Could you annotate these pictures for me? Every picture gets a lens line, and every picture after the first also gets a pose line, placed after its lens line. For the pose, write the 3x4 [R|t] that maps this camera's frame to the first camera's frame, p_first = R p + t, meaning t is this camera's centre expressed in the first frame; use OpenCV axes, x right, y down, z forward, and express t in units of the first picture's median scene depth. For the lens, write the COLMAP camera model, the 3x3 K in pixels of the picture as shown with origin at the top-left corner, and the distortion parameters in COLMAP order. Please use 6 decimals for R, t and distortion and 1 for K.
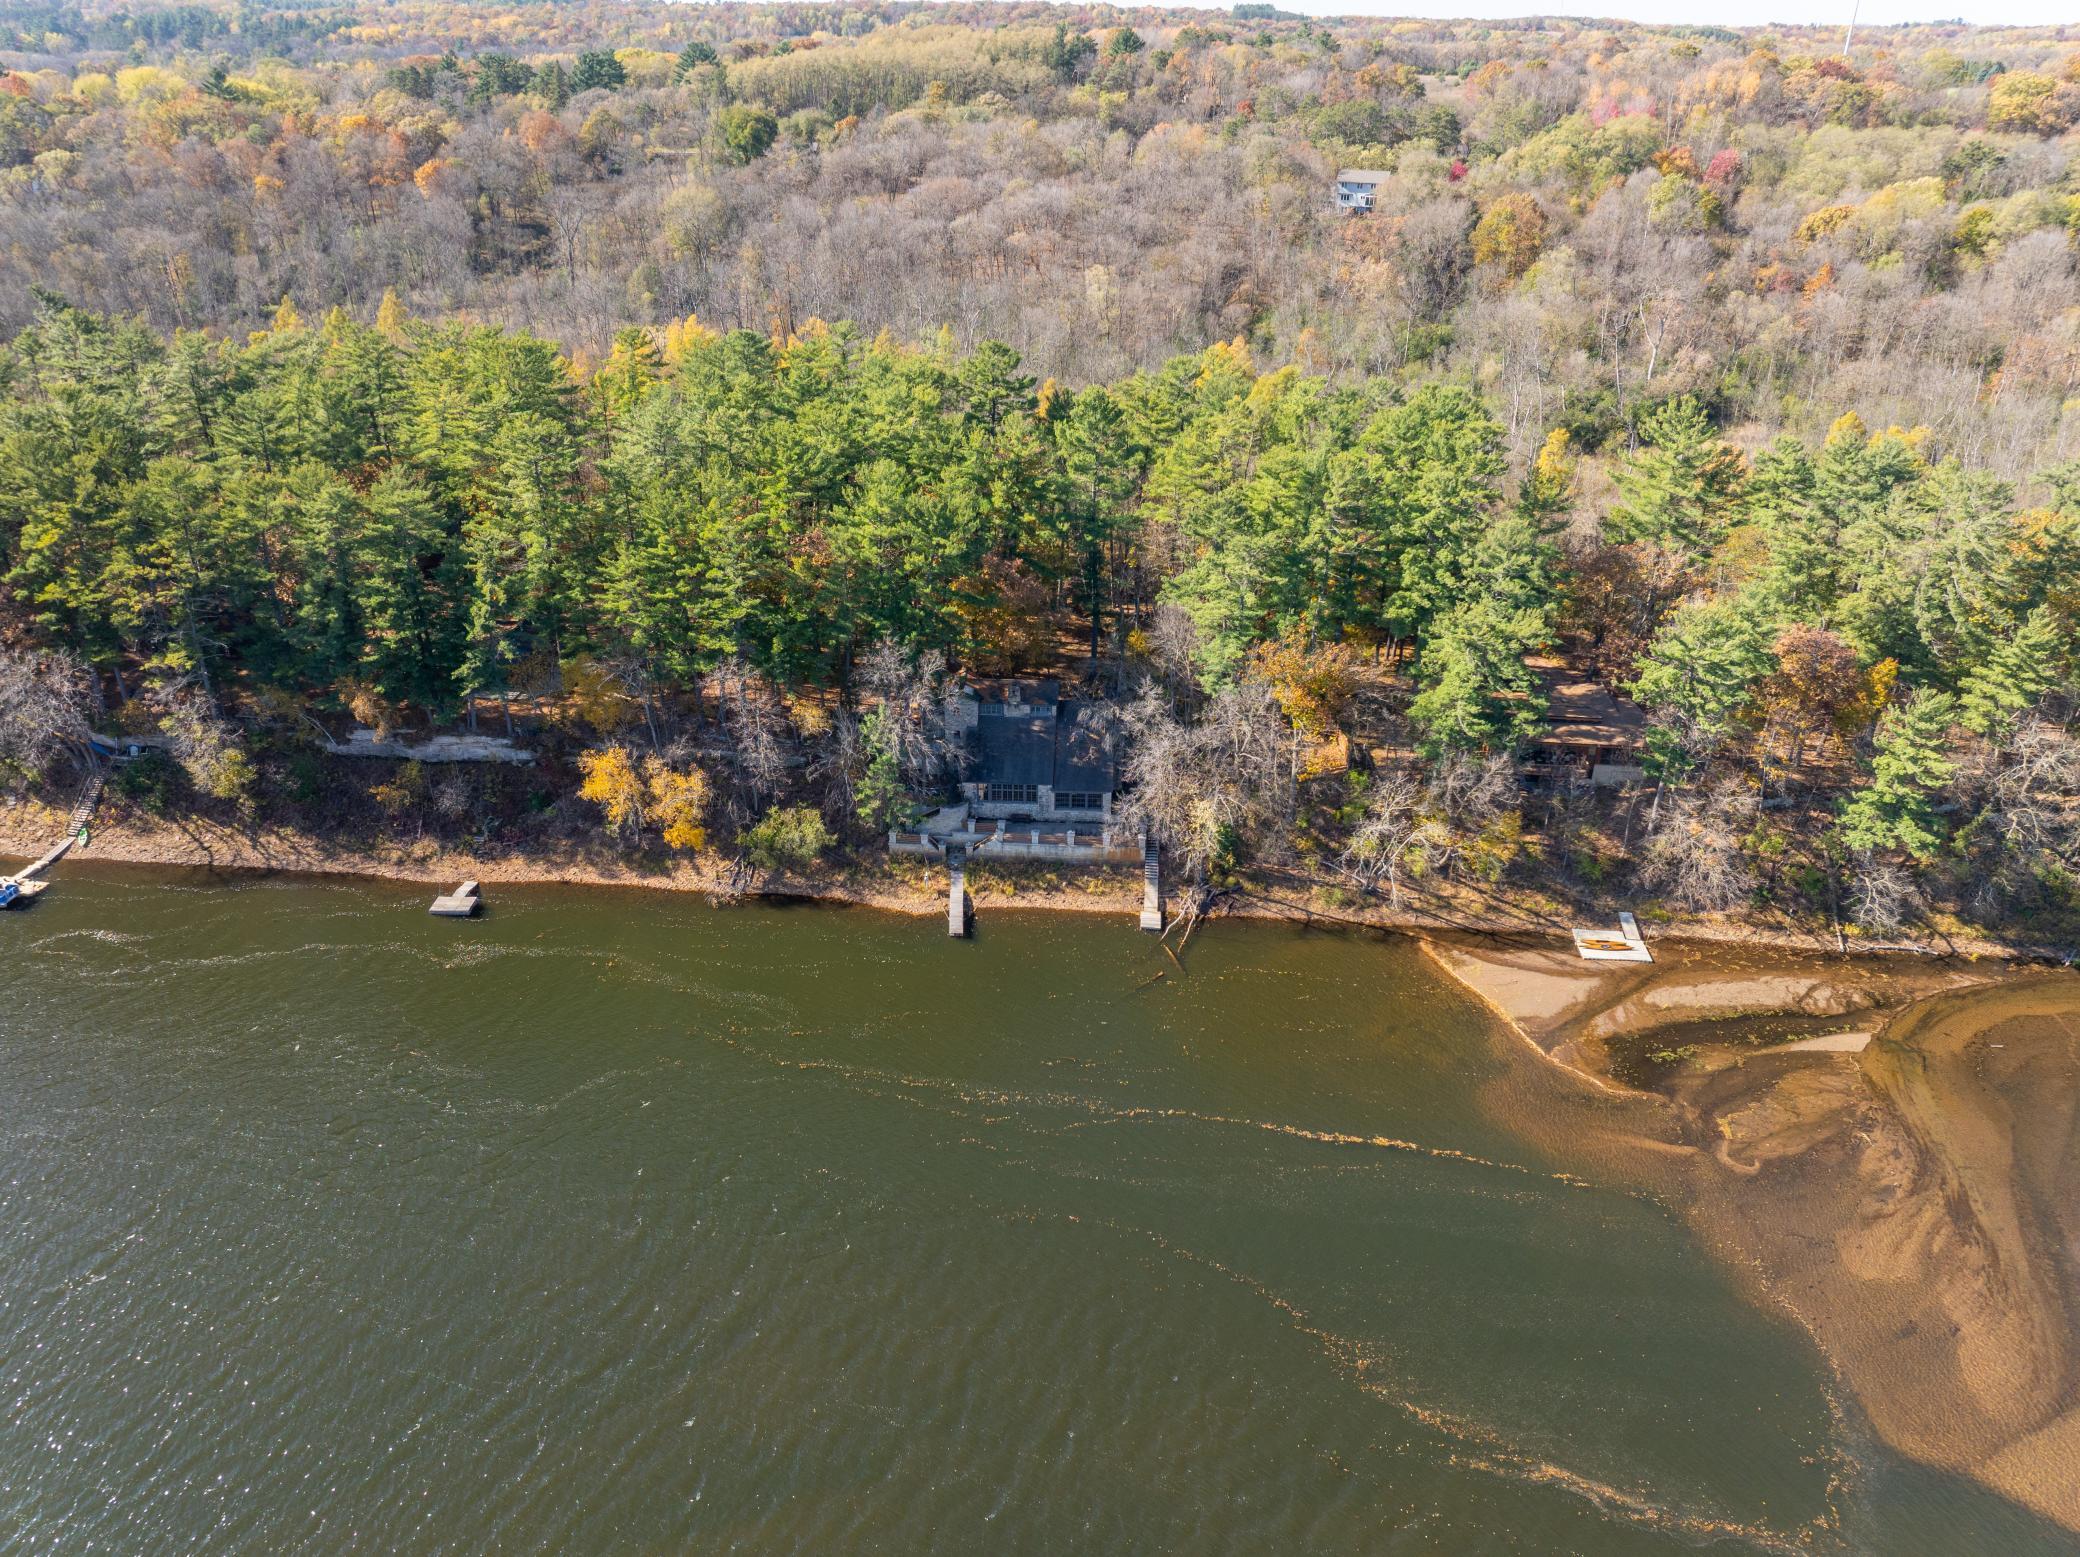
lens RADIAL K [[1464.8, 0, 1048.2], [0, 1464.8, 766.5], [0, 0, 1]] dist [-0.054910, 0.026843]
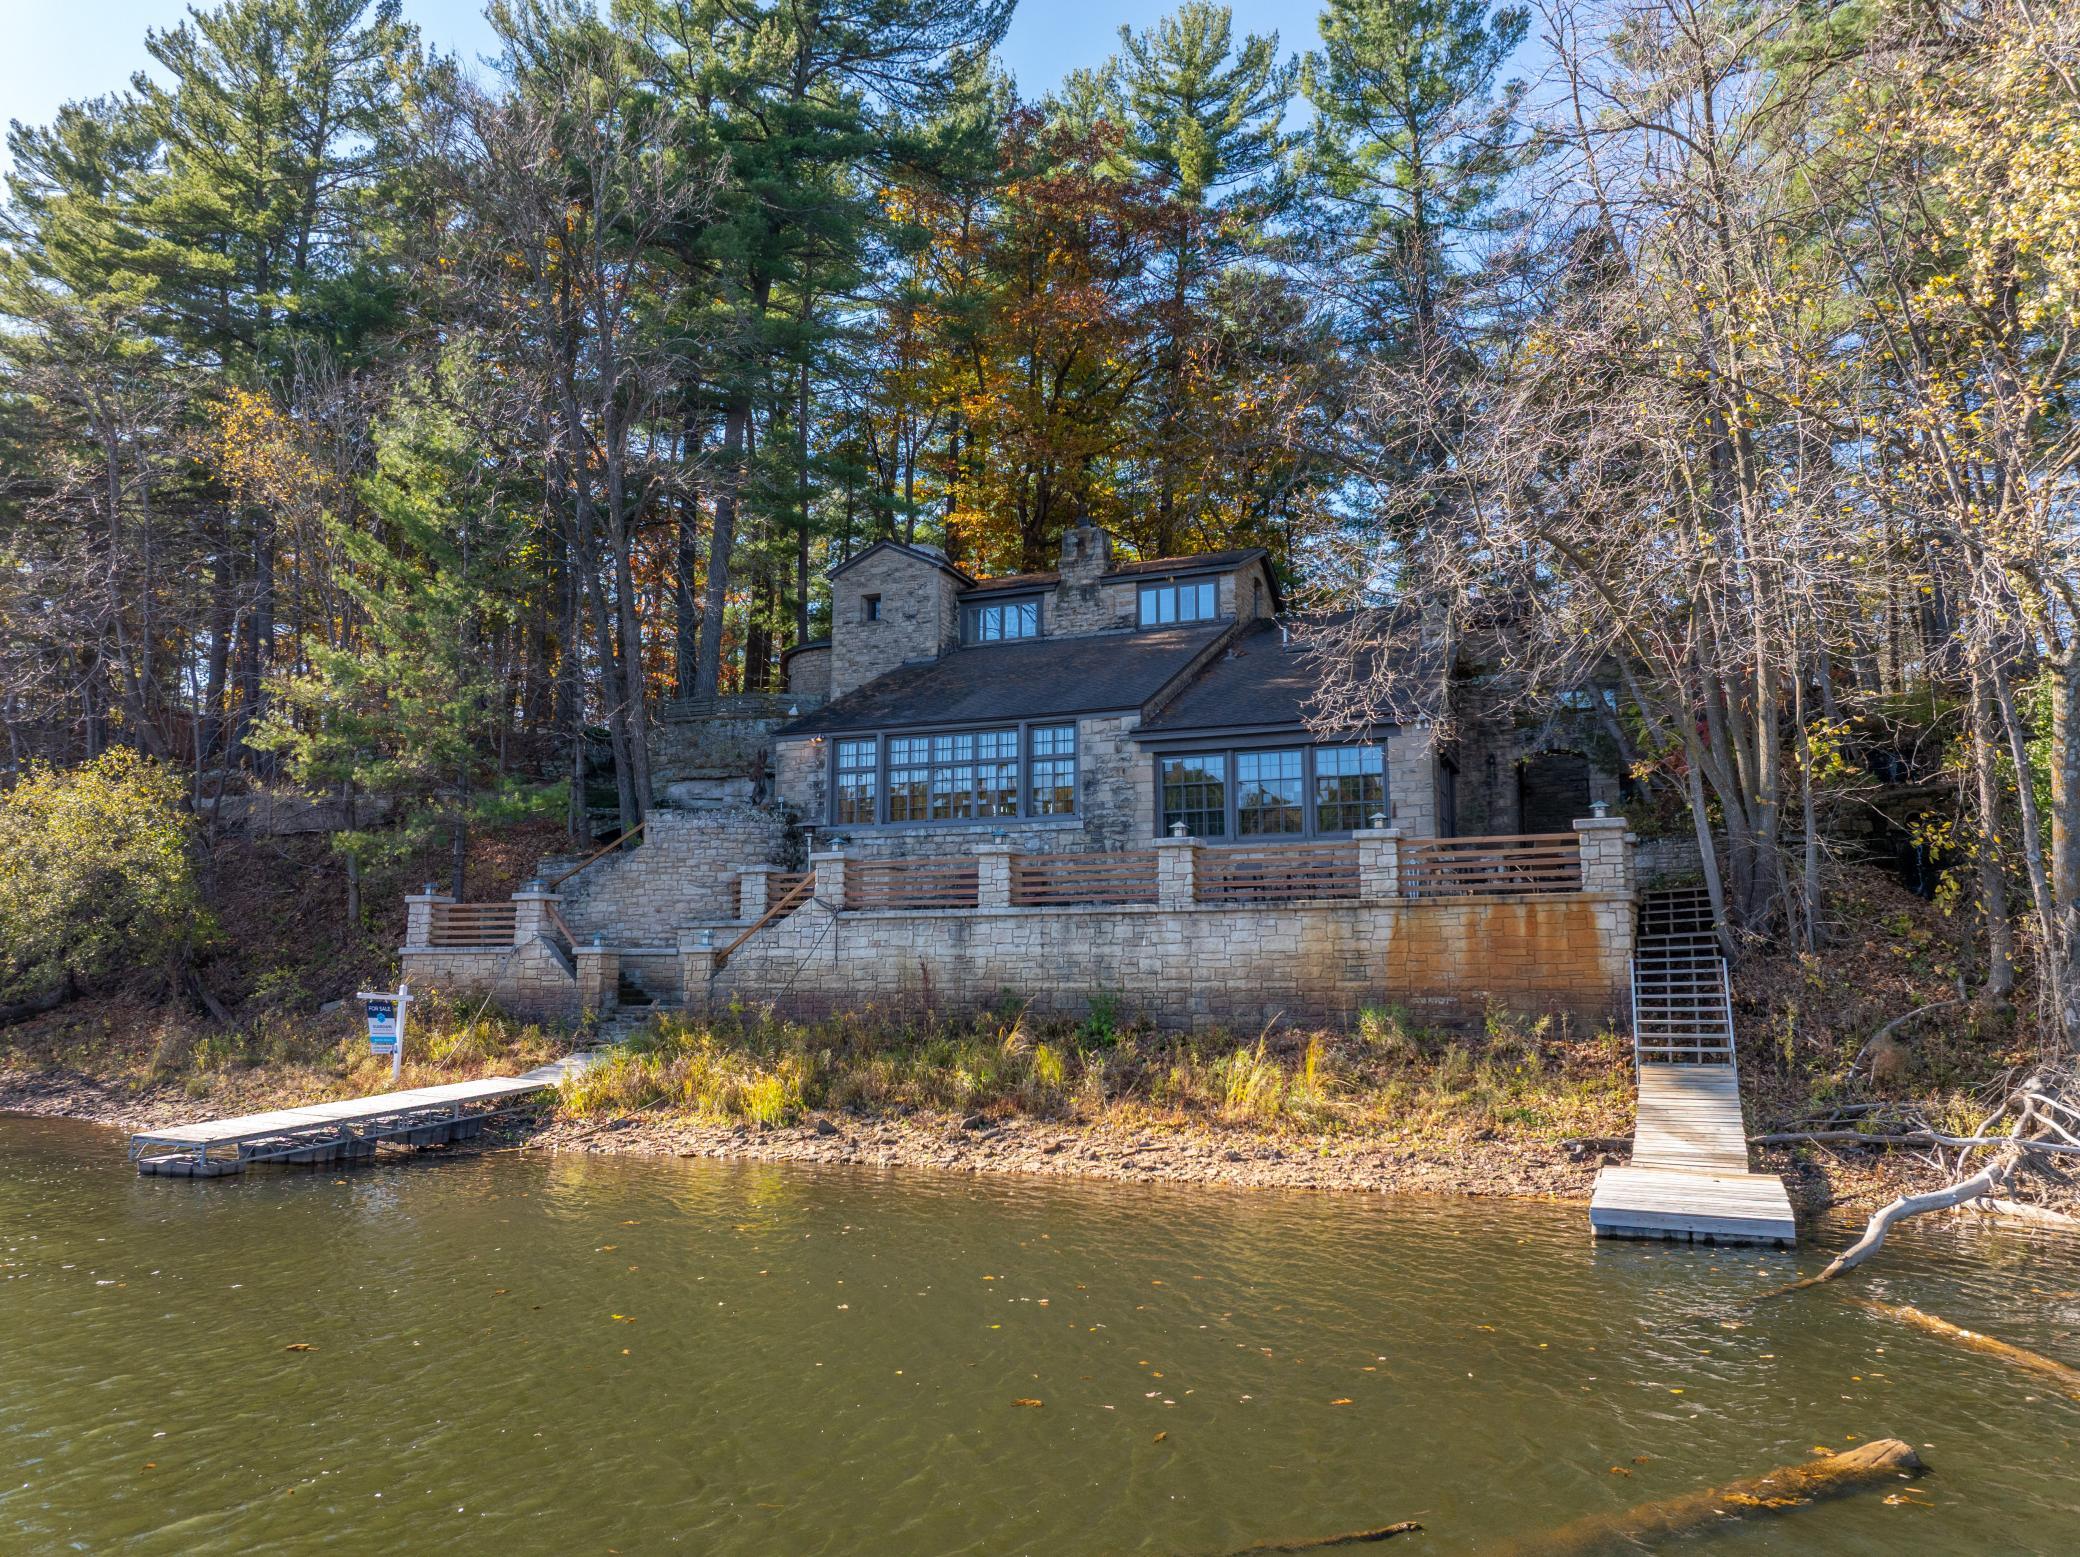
lens RADIAL K [[1458.1, 0, 1040.0], [0, 1458.1, 778.5], [0, 0, 1]] dist [-0.048359, 0.003592]
pose [[0.941397, -0.057934, -0.332288, 0.059797], [-0.144481, 0.820926, -0.552454, 0.141860], [0.304790, 0.568088, 0.764447, 0.861721]]
